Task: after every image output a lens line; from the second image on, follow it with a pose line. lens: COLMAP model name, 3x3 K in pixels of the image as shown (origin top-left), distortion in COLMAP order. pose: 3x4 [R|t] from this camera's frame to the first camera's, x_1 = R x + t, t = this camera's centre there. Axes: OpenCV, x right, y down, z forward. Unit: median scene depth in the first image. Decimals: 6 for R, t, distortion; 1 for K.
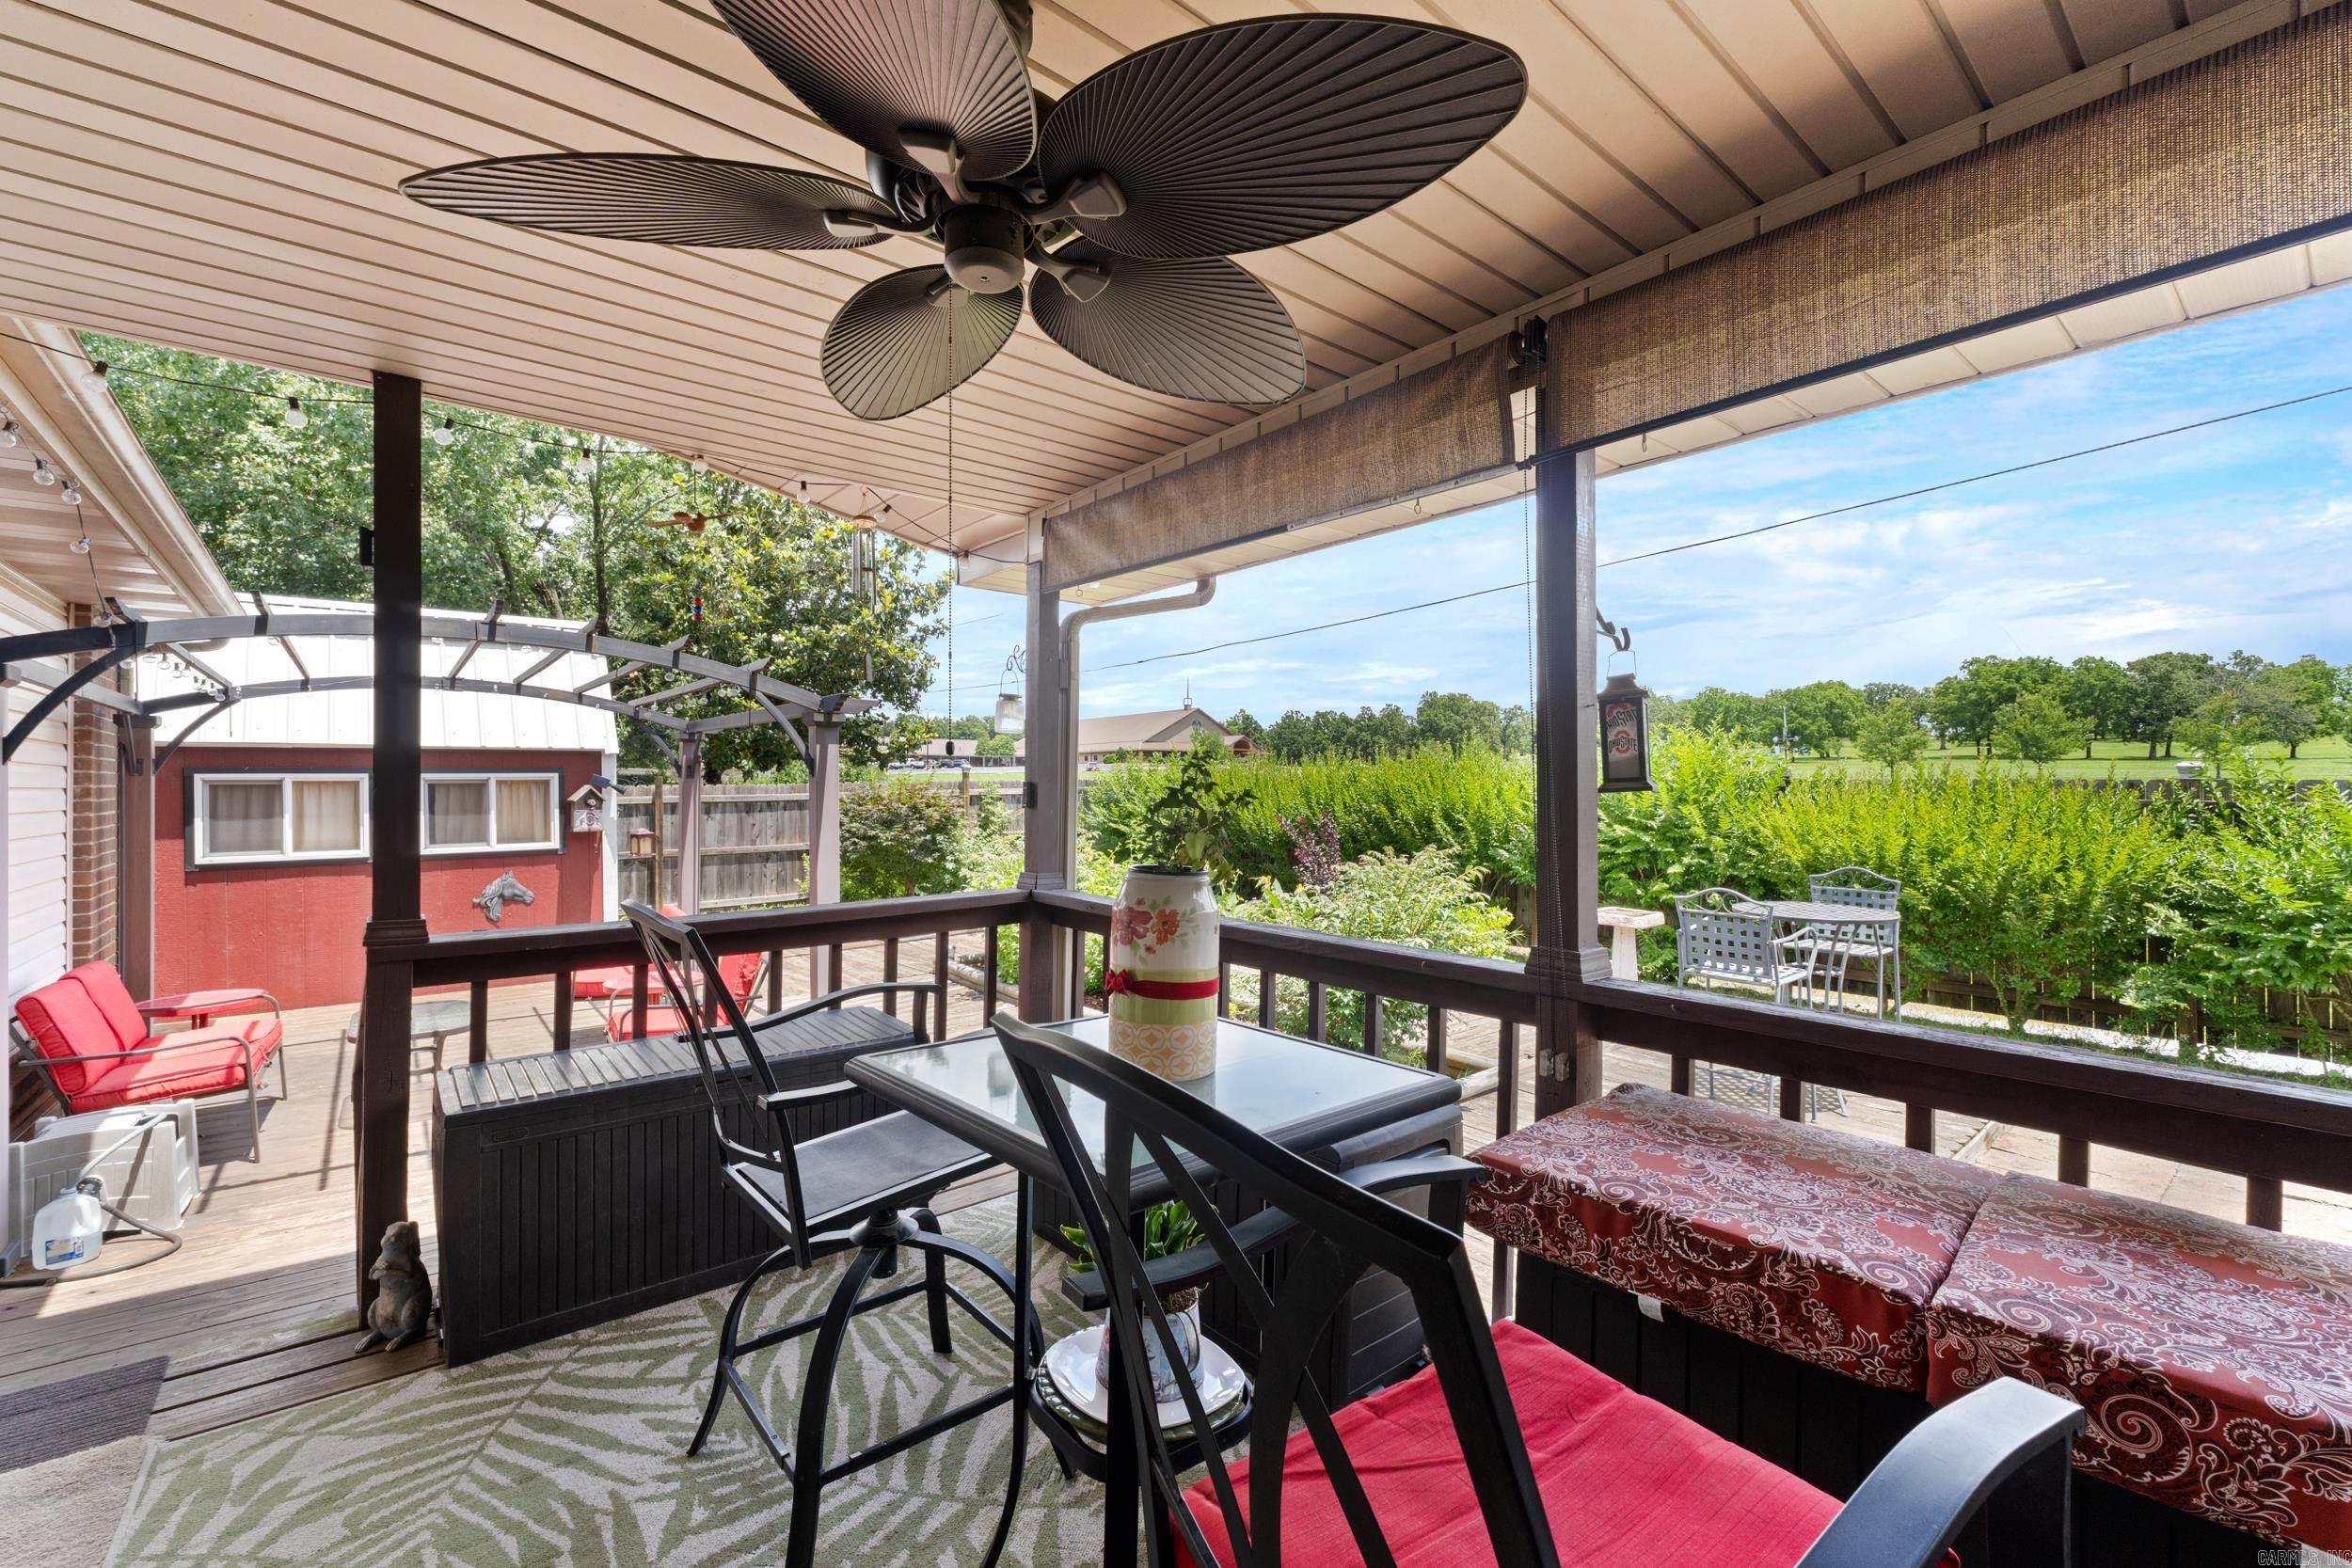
lens RADIAL K [[995.6, 0, 1177.3], [0, 995.6, 788.4], [0, 0, 1]] dist [0.001496, -0.001103]
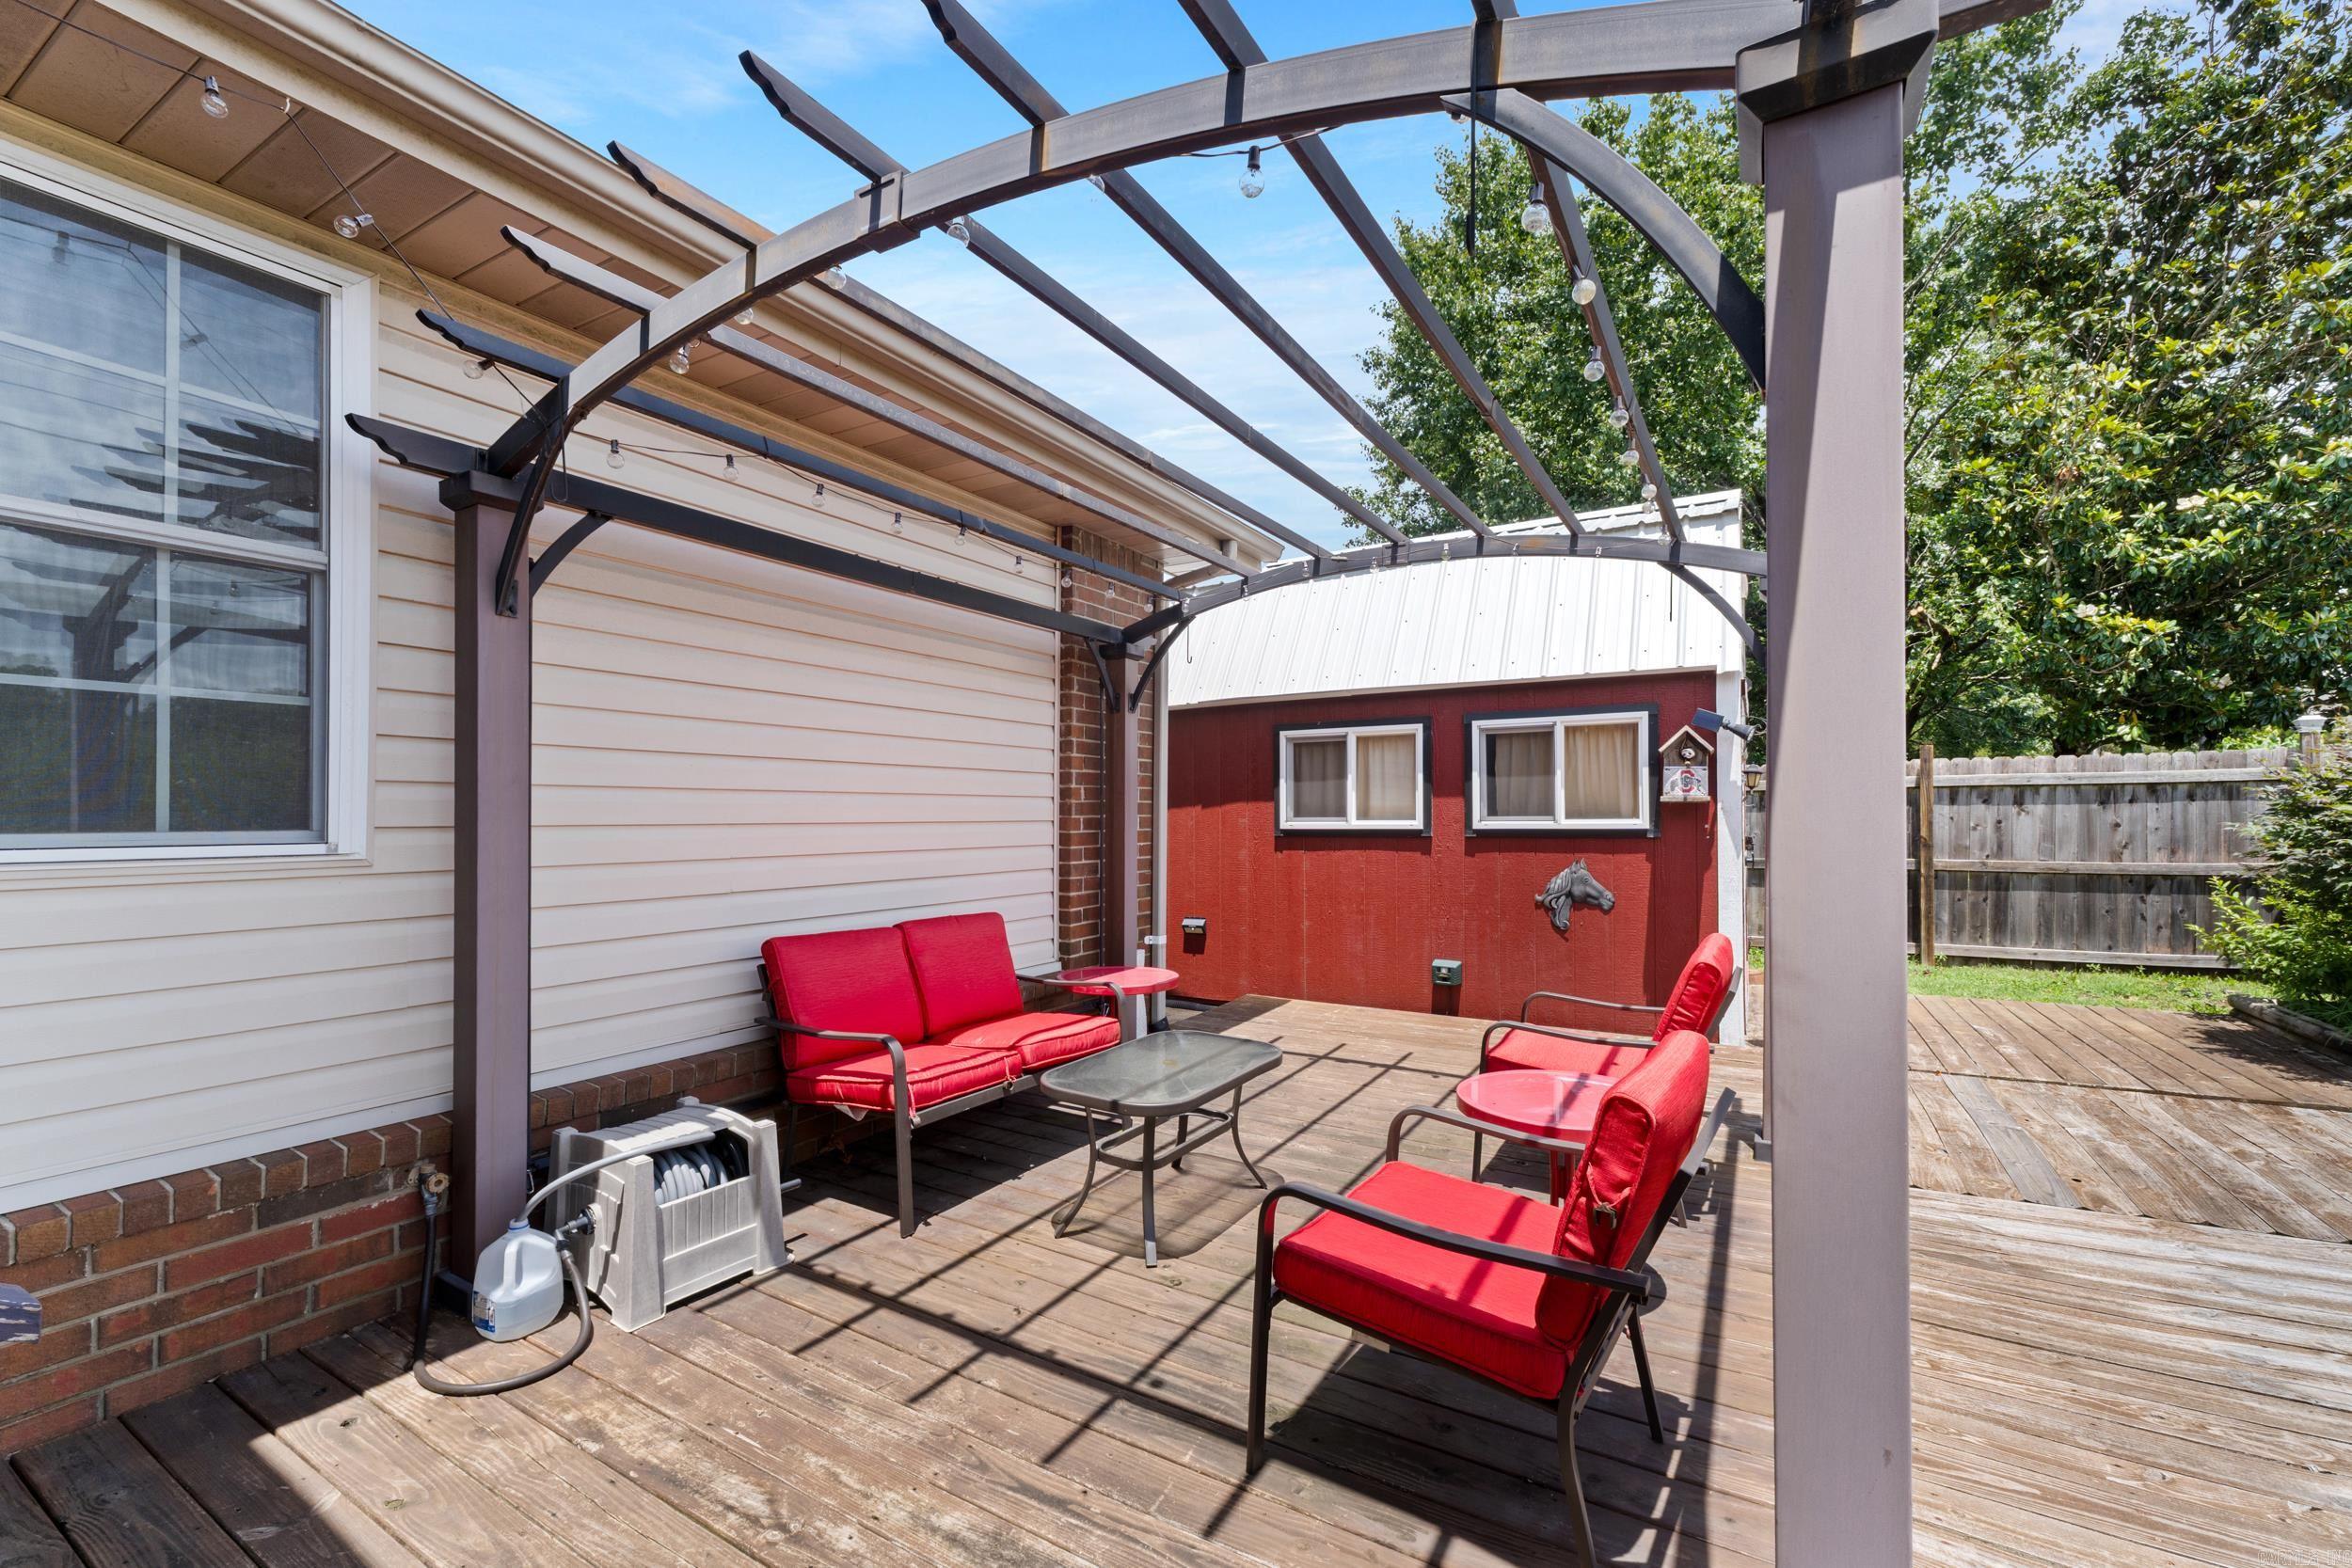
lens RADIAL K [[995.6, 0, 1169.0], [0, 995.6, 801.7], [0, 0, 1]] dist [0.001496, -0.001103]
pose [[0.342888, -0.001765, -0.939375, -0.129692], [-0.004954, 0.999981, -0.003687, 0.047009], [0.939363, 0.005918, 0.342873, 0.498047]]
